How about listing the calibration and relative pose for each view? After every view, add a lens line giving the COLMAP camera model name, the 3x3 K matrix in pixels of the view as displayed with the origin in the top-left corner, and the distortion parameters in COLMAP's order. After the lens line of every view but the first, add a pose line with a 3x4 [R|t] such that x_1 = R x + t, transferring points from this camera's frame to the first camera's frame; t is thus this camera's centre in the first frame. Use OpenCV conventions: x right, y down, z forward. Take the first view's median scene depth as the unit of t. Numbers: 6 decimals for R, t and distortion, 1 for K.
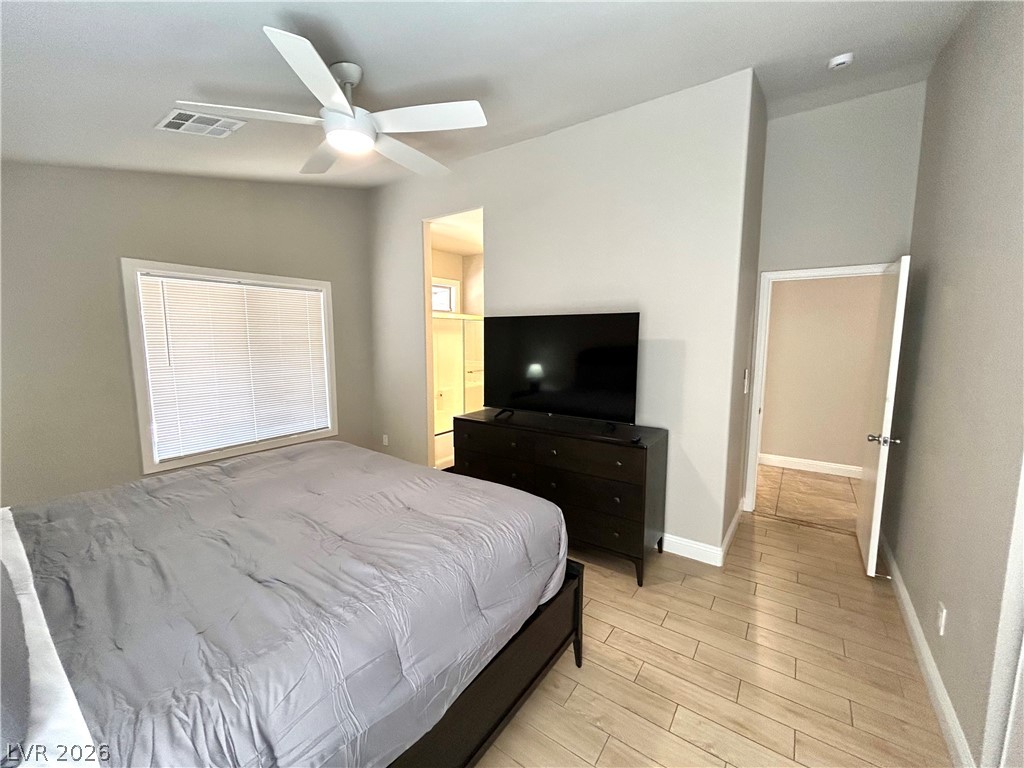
lens RADIAL K [[413.1, 0, 510.0], [0, 413.1, 383.7], [0, 0, 1]] dist [-0.001118, -0.000413]
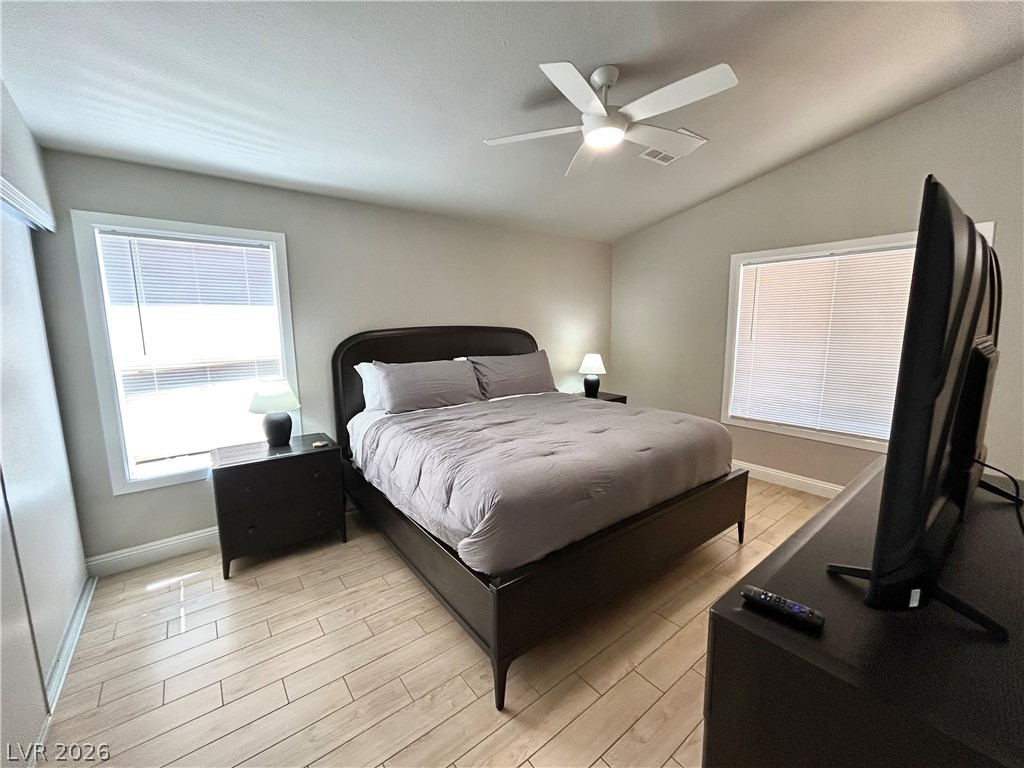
lens RADIAL K [[413.1, 0, 510.0], [0, 413.1, 383.7], [0, 0, 1]] dist [-0.001118, -0.000413]
pose [[-0.282076, 0.138043, -0.949409, 0.508581], [-0.107763, 0.978773, 0.174329, -0.053023], [0.953321, 0.151486, -0.261212, 0.678903]]
